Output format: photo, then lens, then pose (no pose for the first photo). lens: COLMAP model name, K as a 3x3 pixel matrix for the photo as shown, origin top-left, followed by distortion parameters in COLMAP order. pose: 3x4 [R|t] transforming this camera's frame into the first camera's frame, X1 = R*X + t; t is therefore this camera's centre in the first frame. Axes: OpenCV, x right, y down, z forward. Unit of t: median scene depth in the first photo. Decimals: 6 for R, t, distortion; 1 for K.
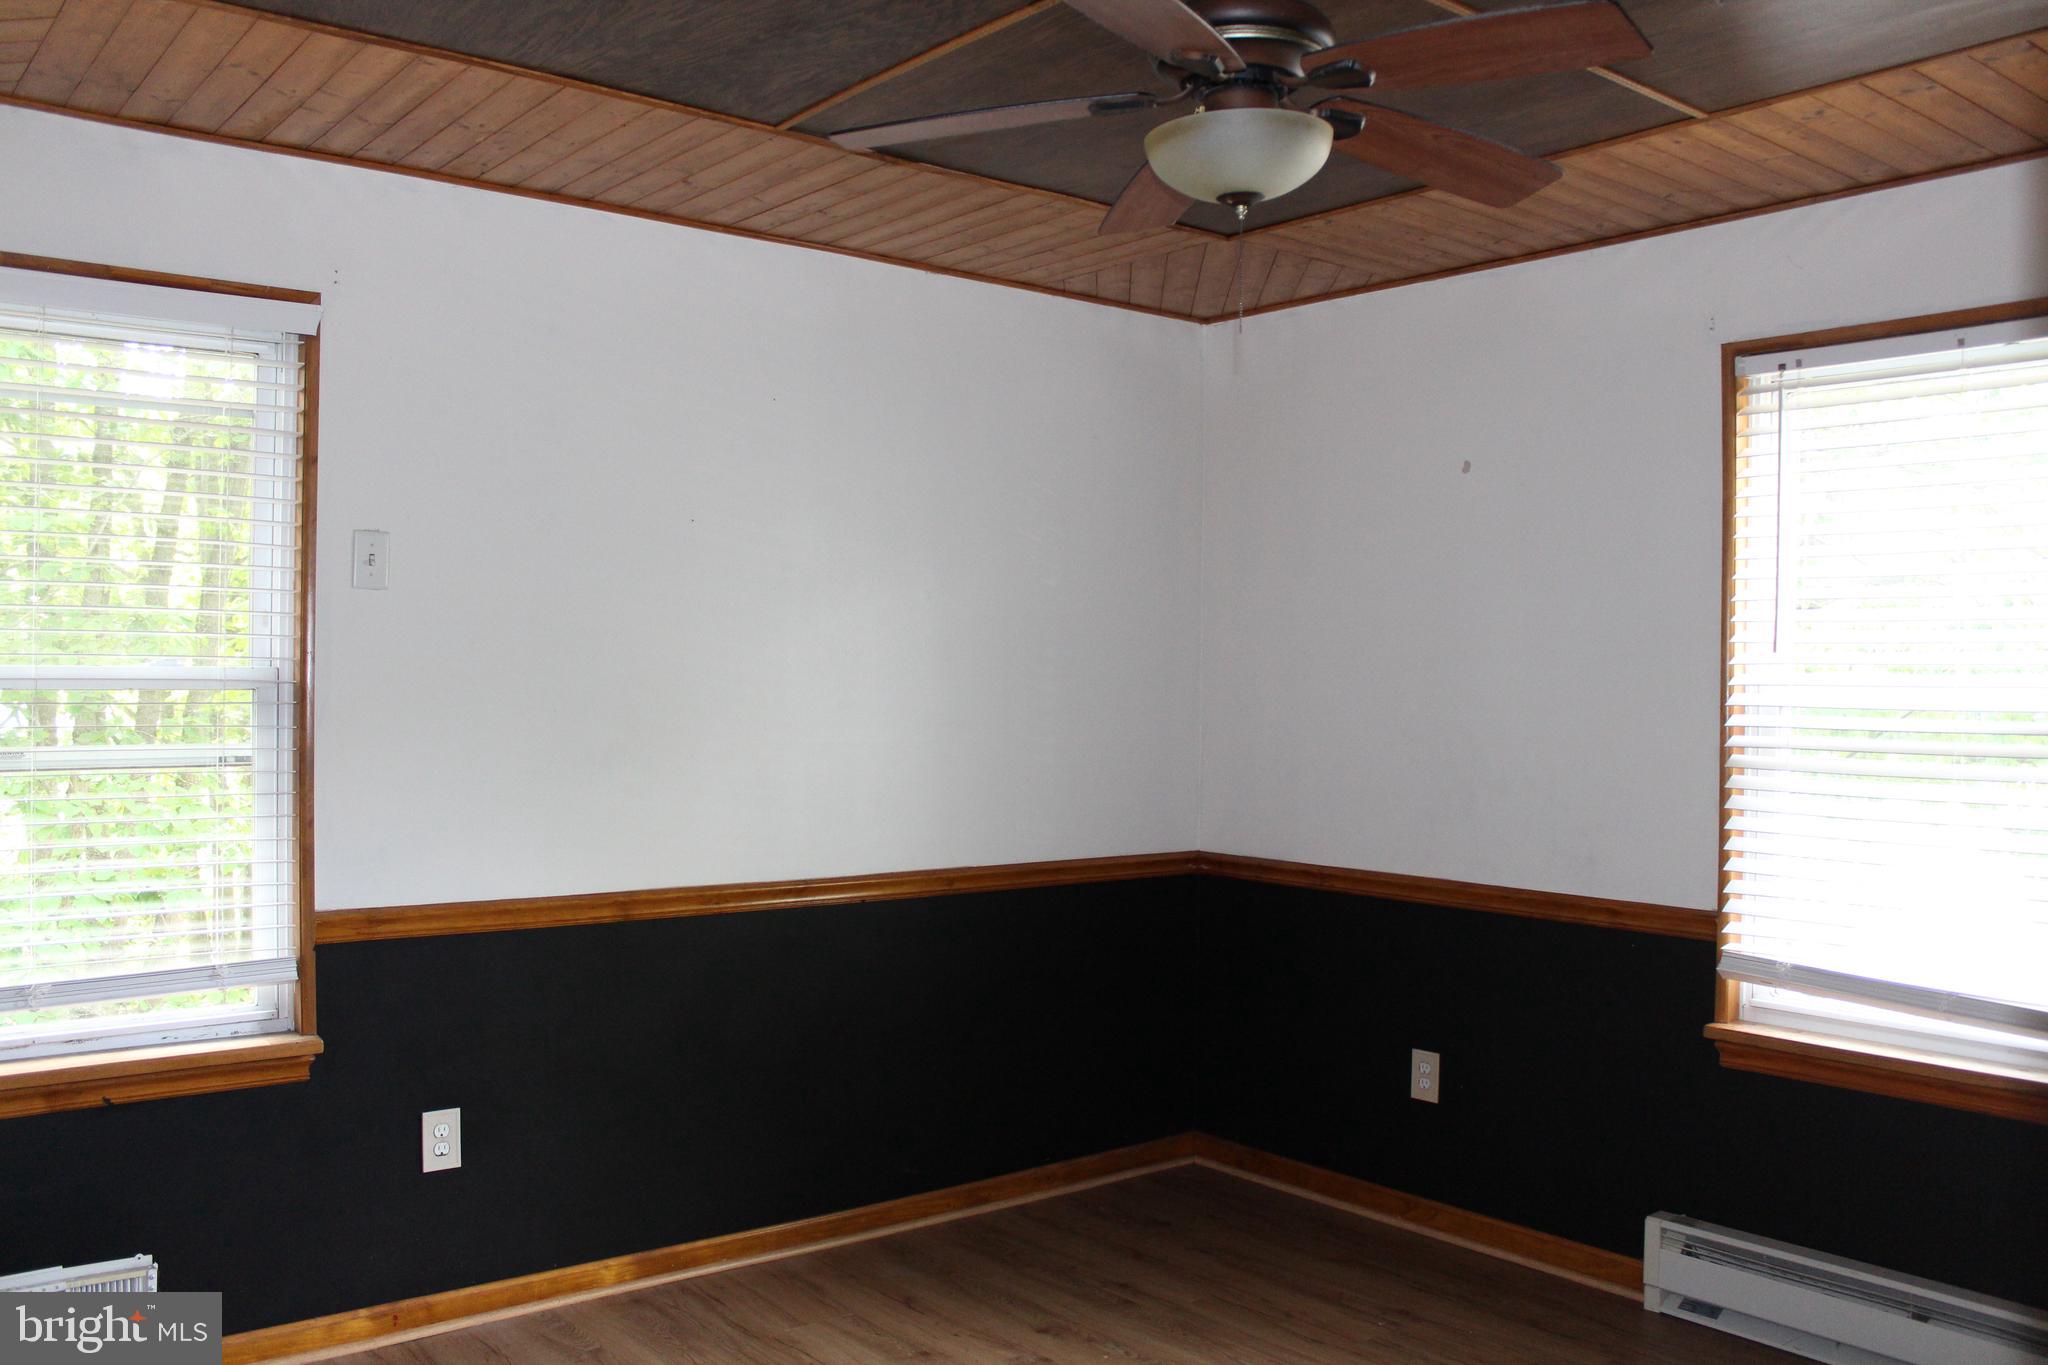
lens RADIAL K [[1707.8, 0, 1029.8], [0, 1707.8, 685.3], [0, 0, 1]] dist [-0.153574, 0.144764]
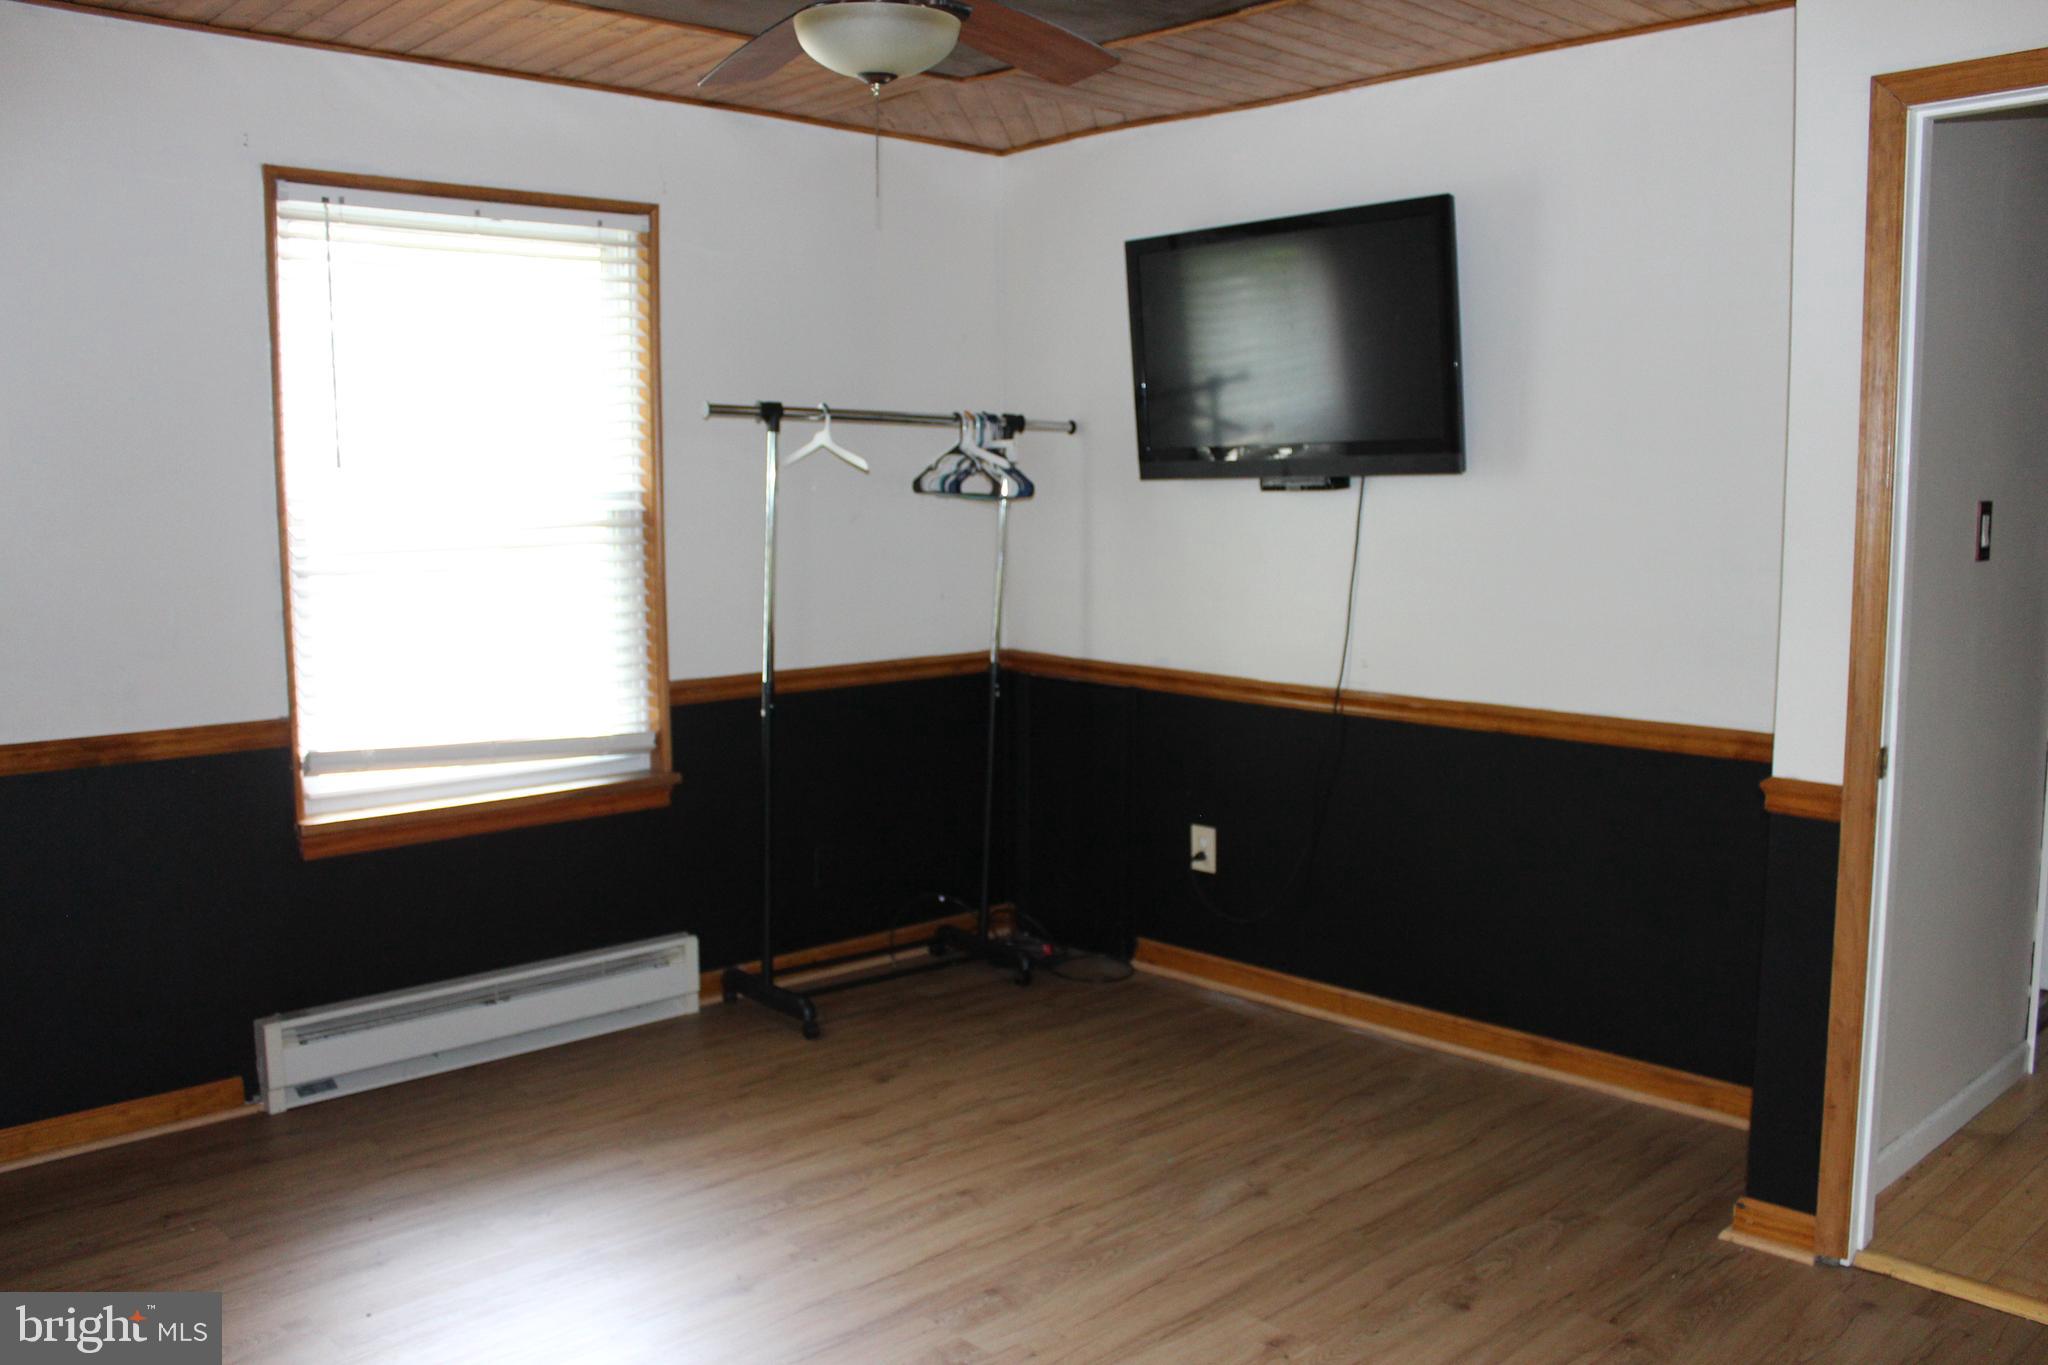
lens RADIAL K [[1707.8, 0, 1029.8], [0, 1707.8, 685.3], [0, 0, 1]] dist [-0.153574, 0.144764]
pose [[-0.060417, -0.132941, 0.989281, -0.651327], [0.009170, 0.990976, 0.133728, -0.020043], [-0.998131, 0.017152, -0.058653, 0.598512]]
